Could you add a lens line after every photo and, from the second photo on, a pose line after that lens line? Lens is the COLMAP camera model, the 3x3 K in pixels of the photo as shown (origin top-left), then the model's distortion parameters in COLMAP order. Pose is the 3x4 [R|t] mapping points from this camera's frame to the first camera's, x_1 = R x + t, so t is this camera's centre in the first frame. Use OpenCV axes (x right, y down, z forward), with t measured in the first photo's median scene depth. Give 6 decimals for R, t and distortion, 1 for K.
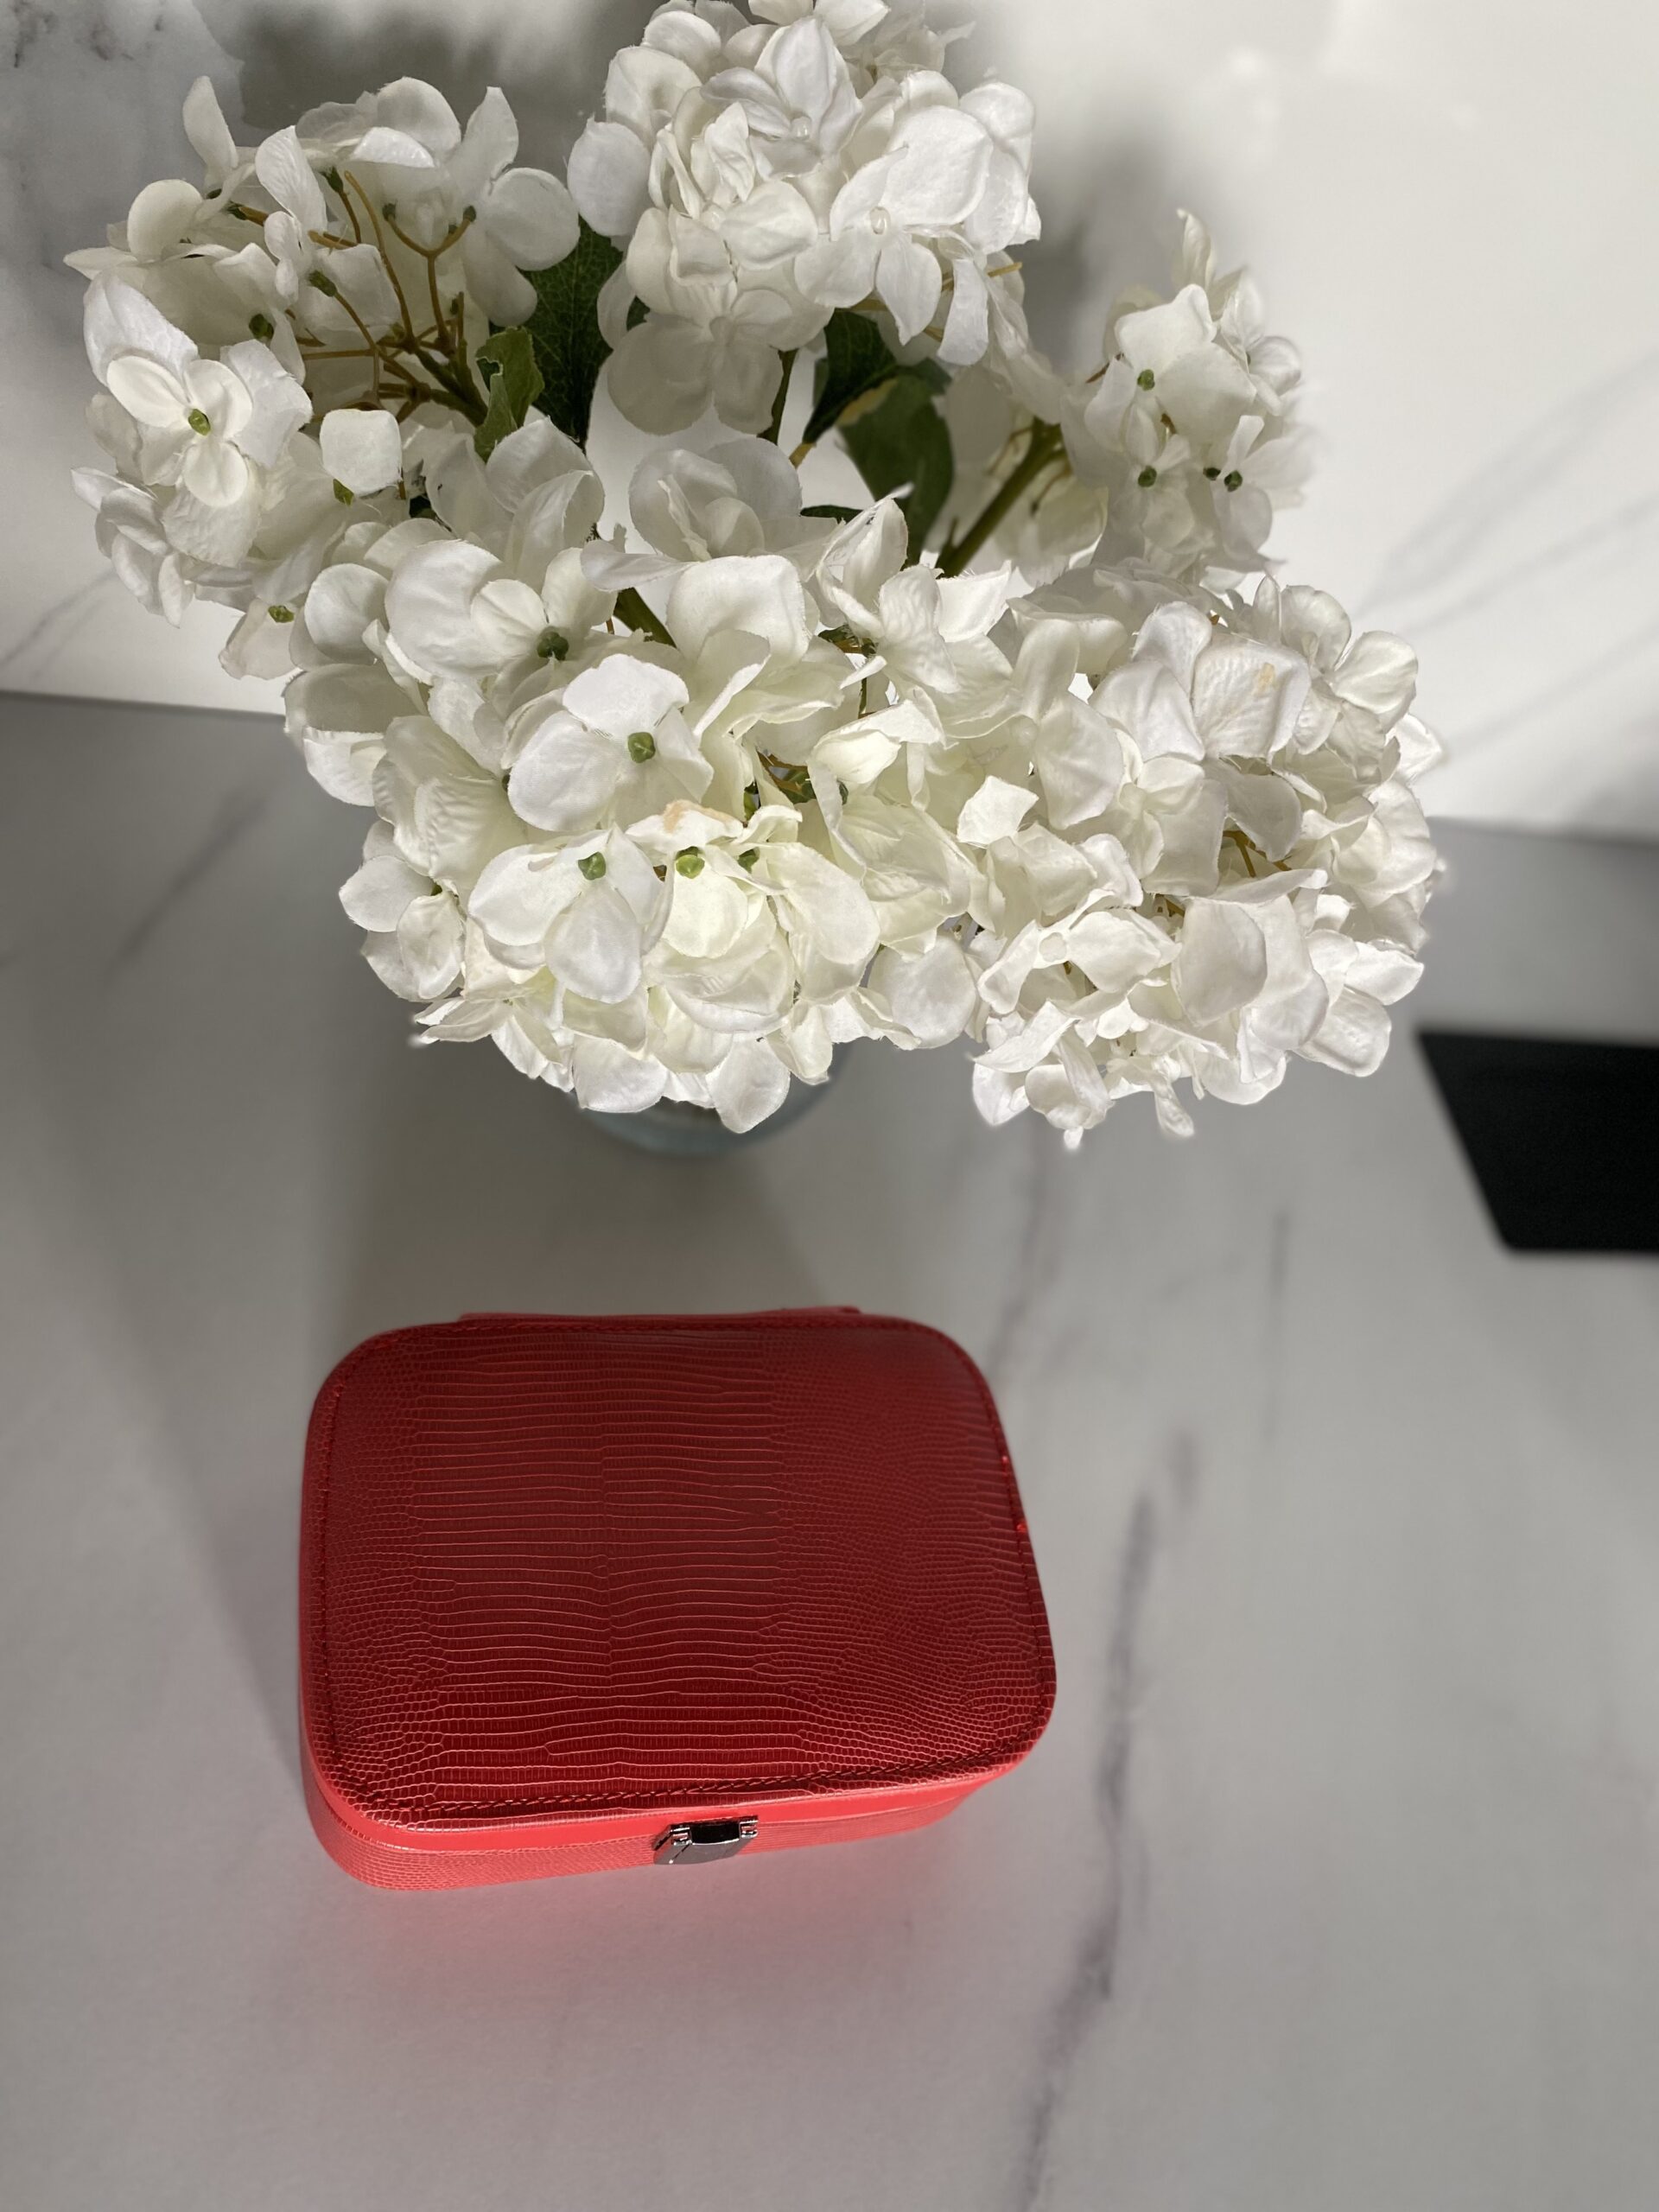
lens RADIAL K [[1719.6, 0, 843.4], [0, 1719.6, 1093.4], [0, 0, 1]] dist [0.003712, -0.009719]
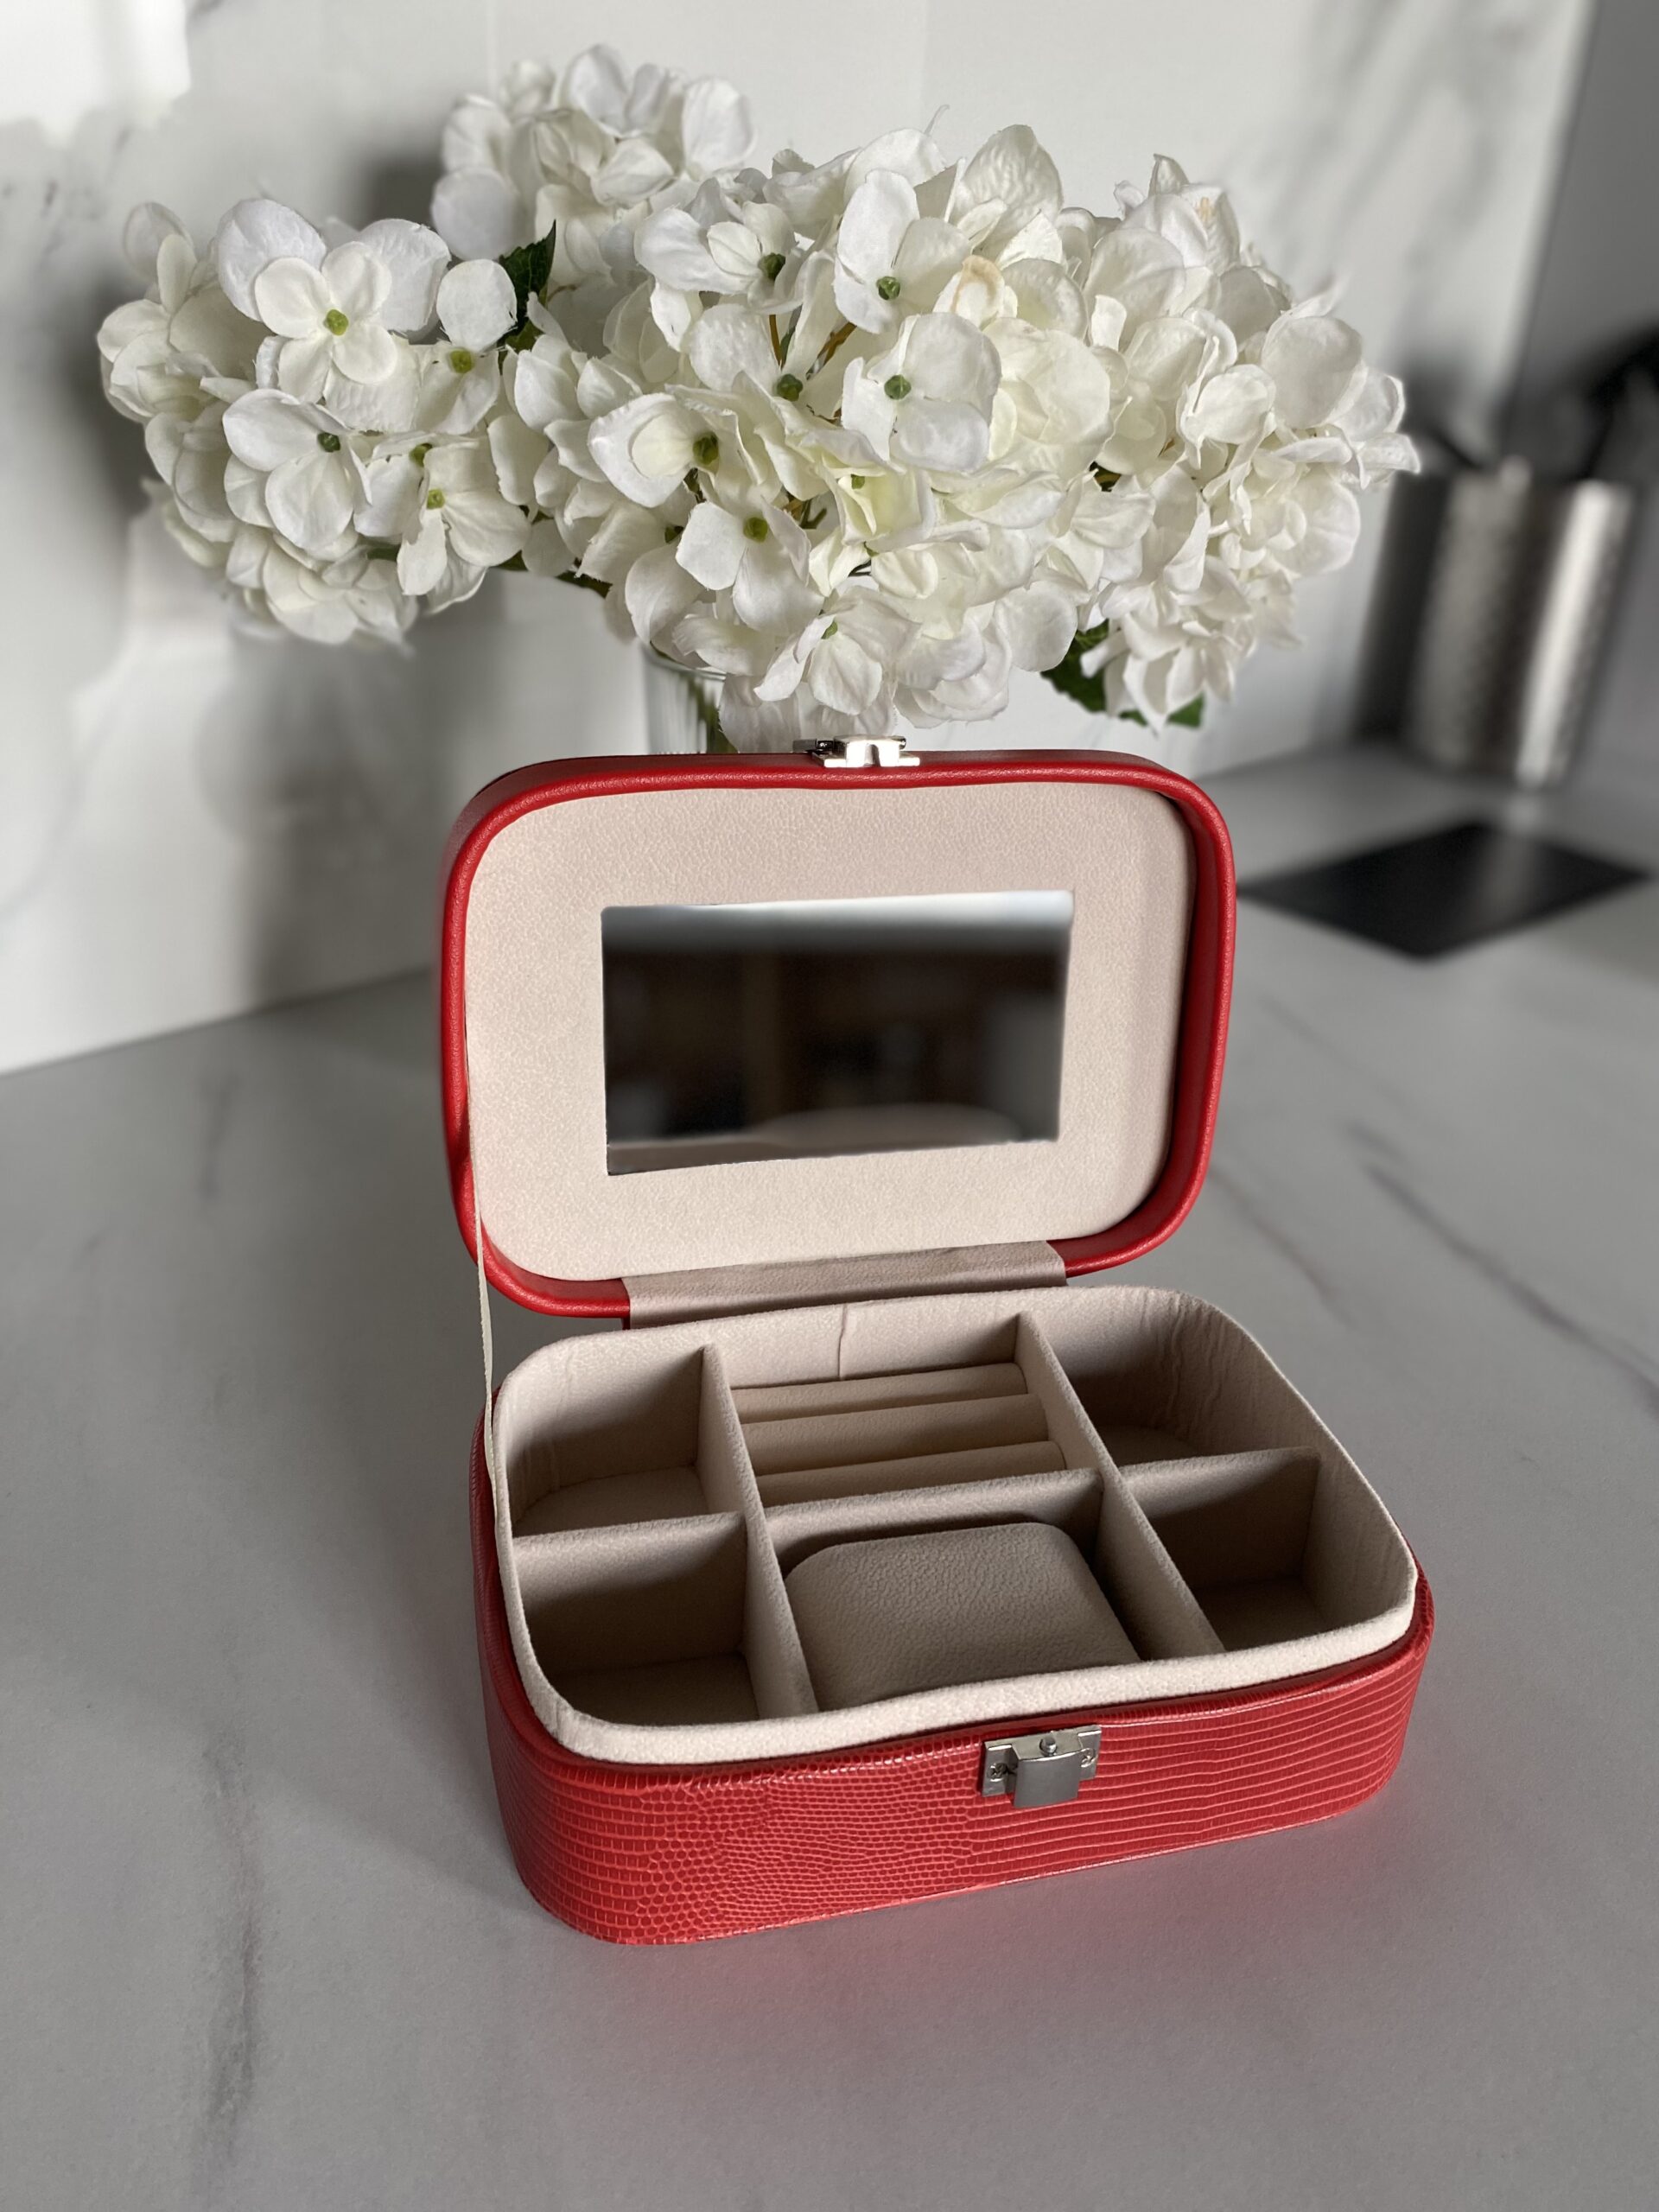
lens RADIAL K [[1719.6, 0, 834.9], [0, 1719.6, 1128.2], [0, 0, 1]] dist [0.003712, -0.009719]
pose [[0.830499, -0.429717, 0.354421, -0.722017], [0.528337, 0.809250, -0.256855, 0.488476], [-0.176440, 0.400571, 0.899117, 0.146664]]
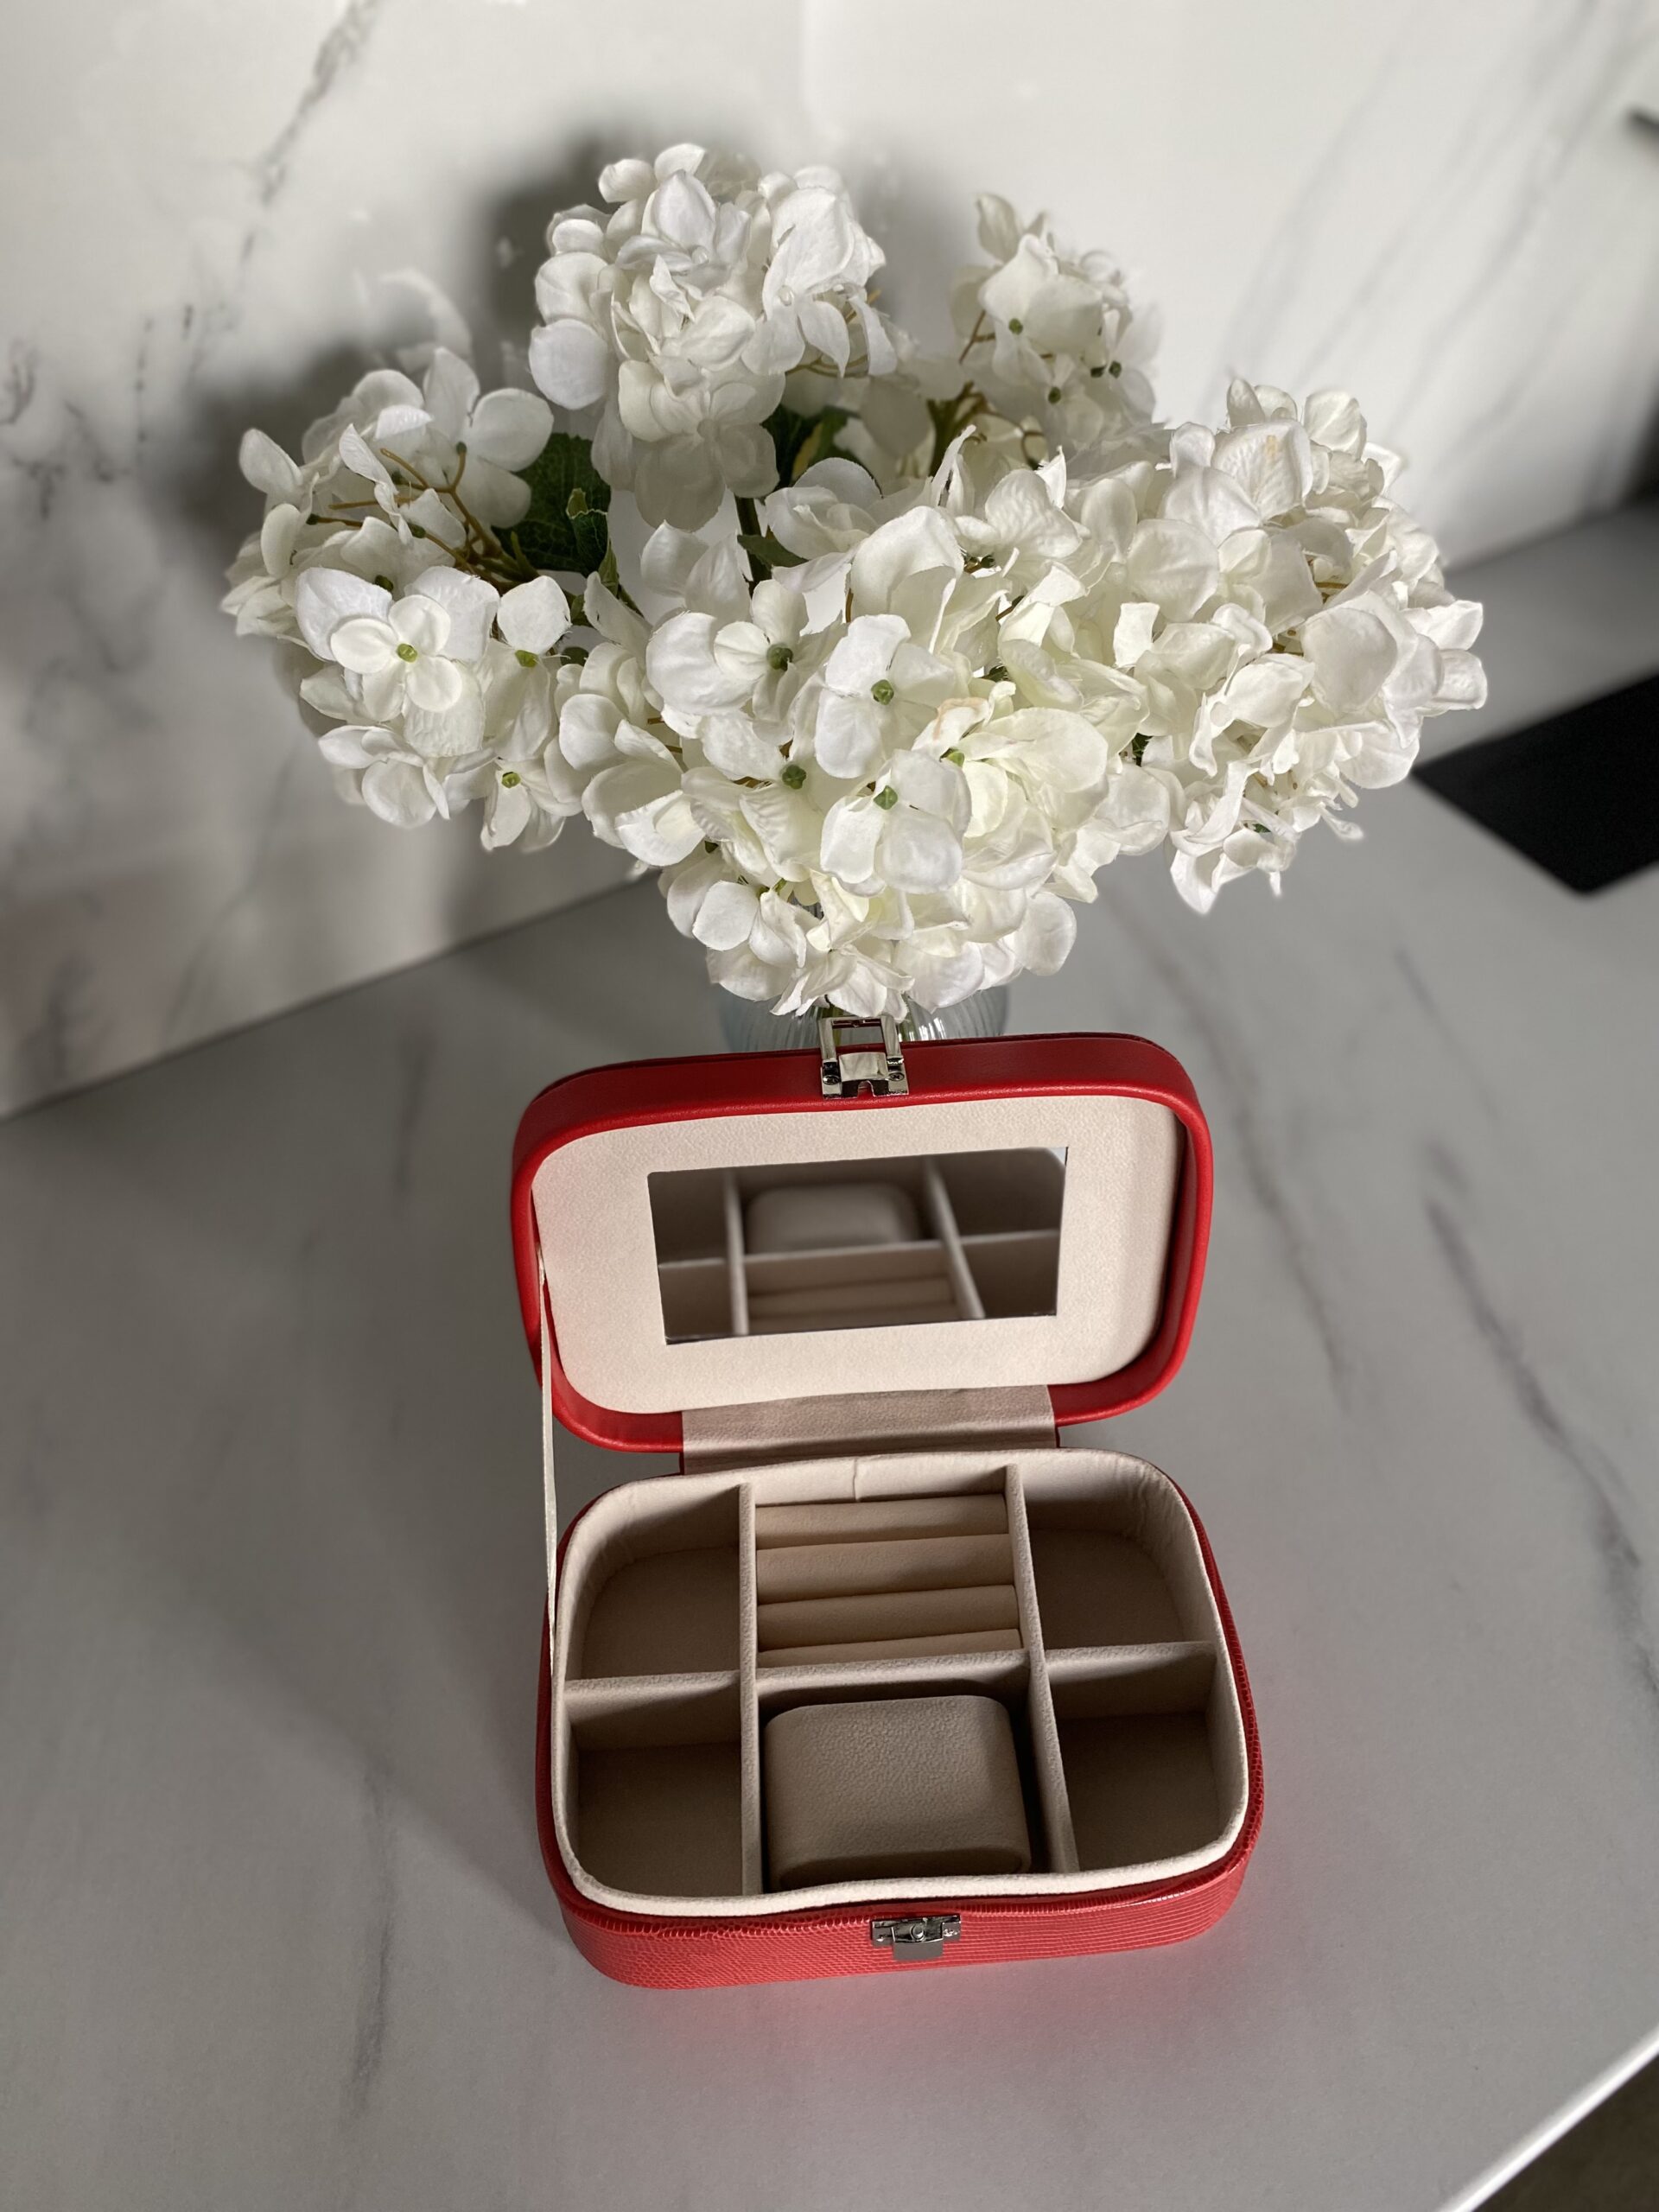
lens RADIAL K [[1719.6, 0, 833.0], [0, 1719.6, 1090.7], [0, 0, 1]] dist [0.003712, -0.009719]
pose [[0.890074, -0.453858, 0.042197, -0.295387], [0.455797, 0.887049, -0.073435, 0.116842], [-0.004101, 0.084596, 0.996407, -0.202391]]
